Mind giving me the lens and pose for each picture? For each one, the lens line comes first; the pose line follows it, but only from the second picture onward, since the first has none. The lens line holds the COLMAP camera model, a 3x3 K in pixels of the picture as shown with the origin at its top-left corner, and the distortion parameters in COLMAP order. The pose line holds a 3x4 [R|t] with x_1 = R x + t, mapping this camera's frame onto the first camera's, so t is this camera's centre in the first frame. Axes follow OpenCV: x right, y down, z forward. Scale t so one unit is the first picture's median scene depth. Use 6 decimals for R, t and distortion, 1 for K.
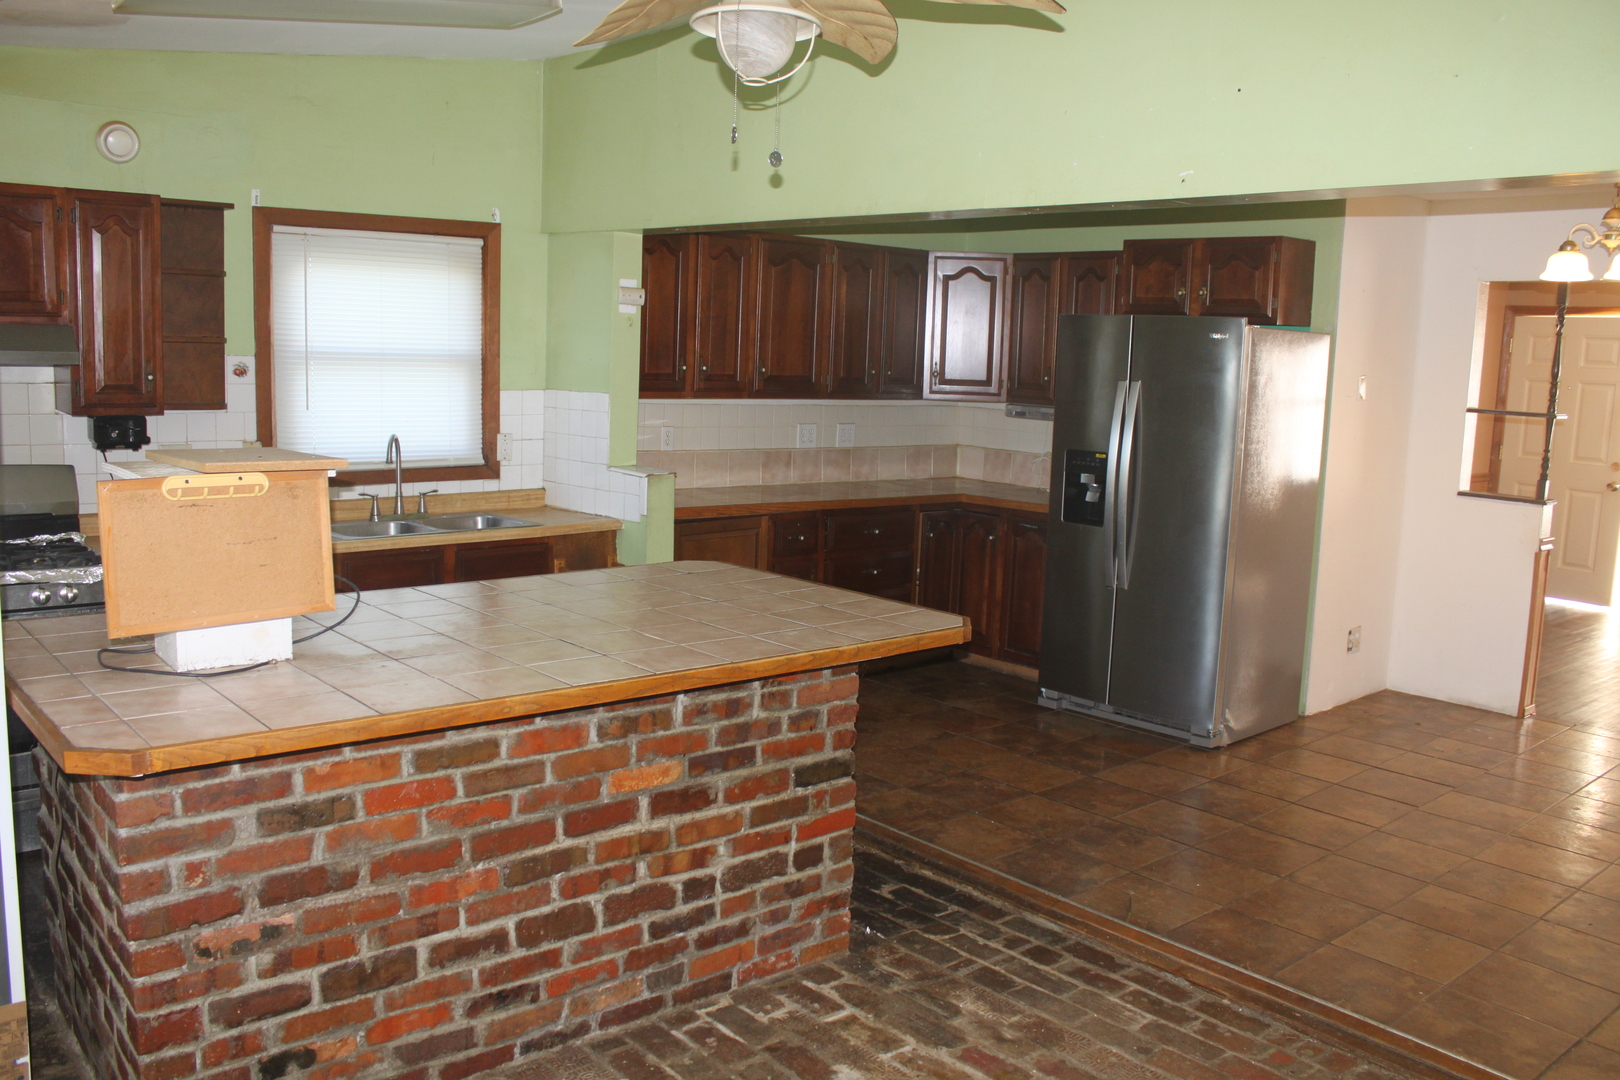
lens RADIAL K [[1346.6, 0, 807.1], [0, 1346.6, 542.5], [0, 0, 1]] dist [-0.167033, 0.145439]
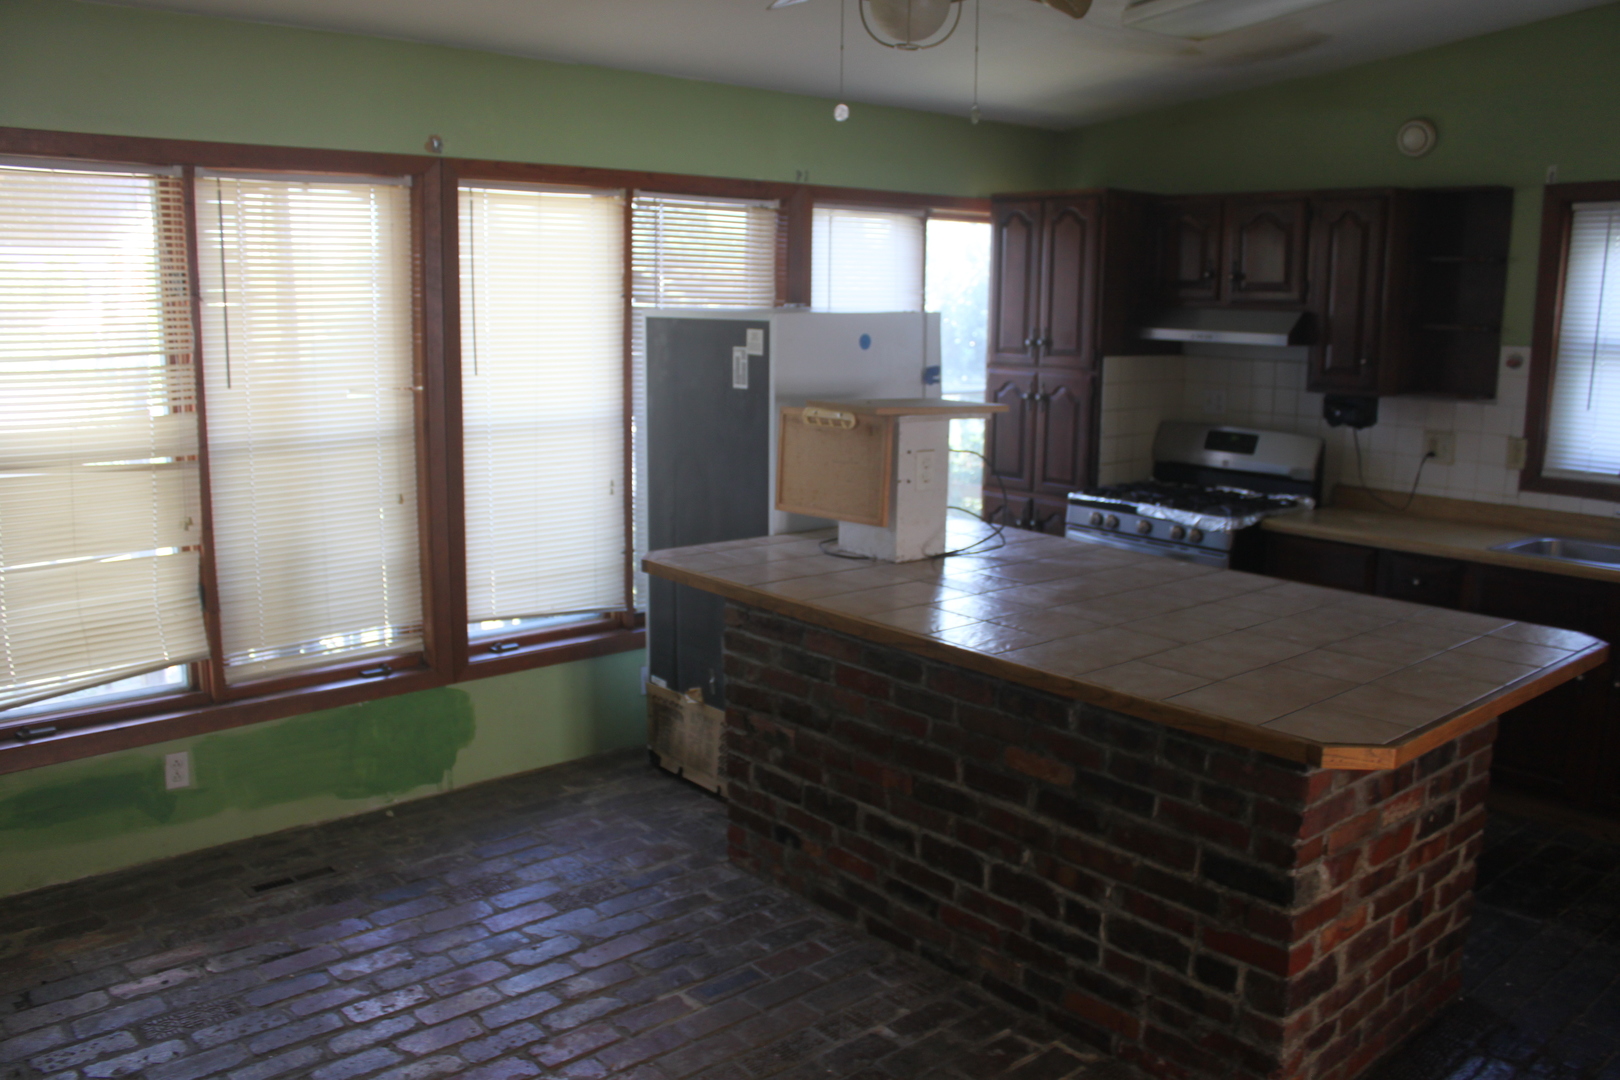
lens RADIAL K [[1346.6, 0, 807.1], [0, 1346.6, 542.5], [0, 0, 1]] dist [-0.167033, 0.145439]
pose [[0.006091, 0.148017, -0.988966, 0.753179], [-0.153984, 0.977328, 0.145326, -0.090915], [0.988055, 0.151400, 0.028745, 0.727400]]
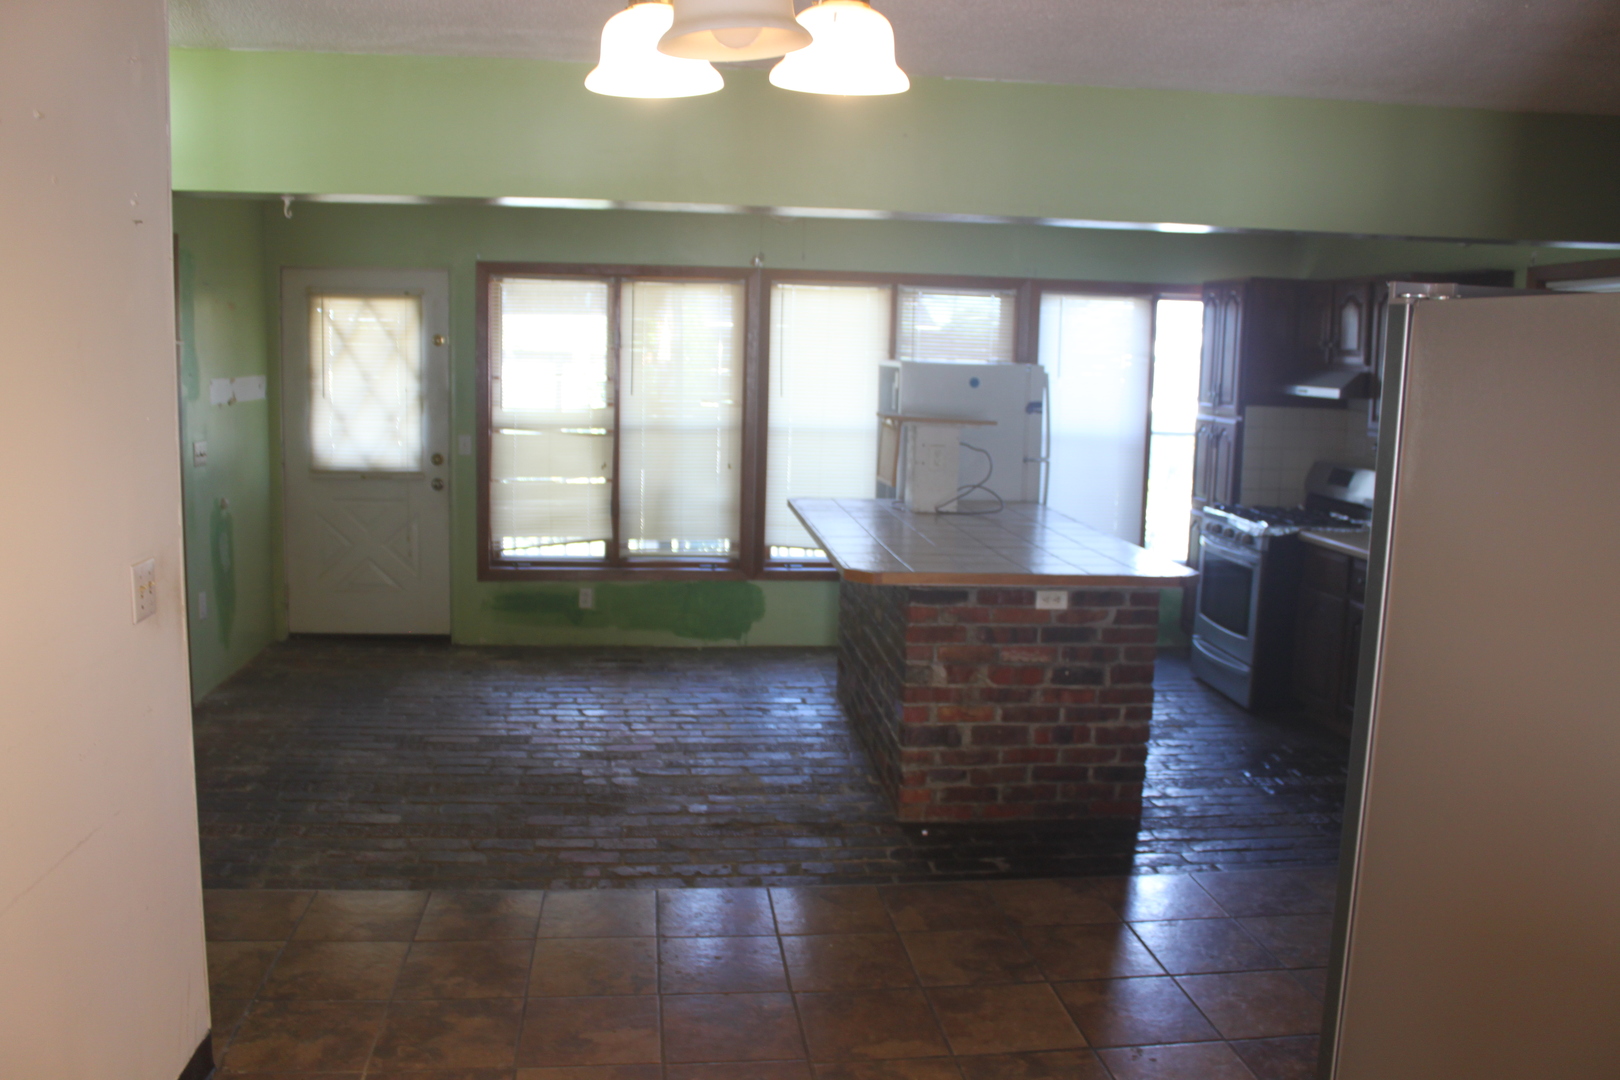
lens RADIAL K [[1346.6, 0, 807.1], [0, 1346.6, 542.5], [0, 0, 1]] dist [-0.167033, 0.145439]
pose [[-0.565675, 0.067951, -0.821824, 1.237843], [-0.161984, 0.968026, 0.191536, -0.209383], [0.808563, 0.241470, -0.536581, 1.694871]]
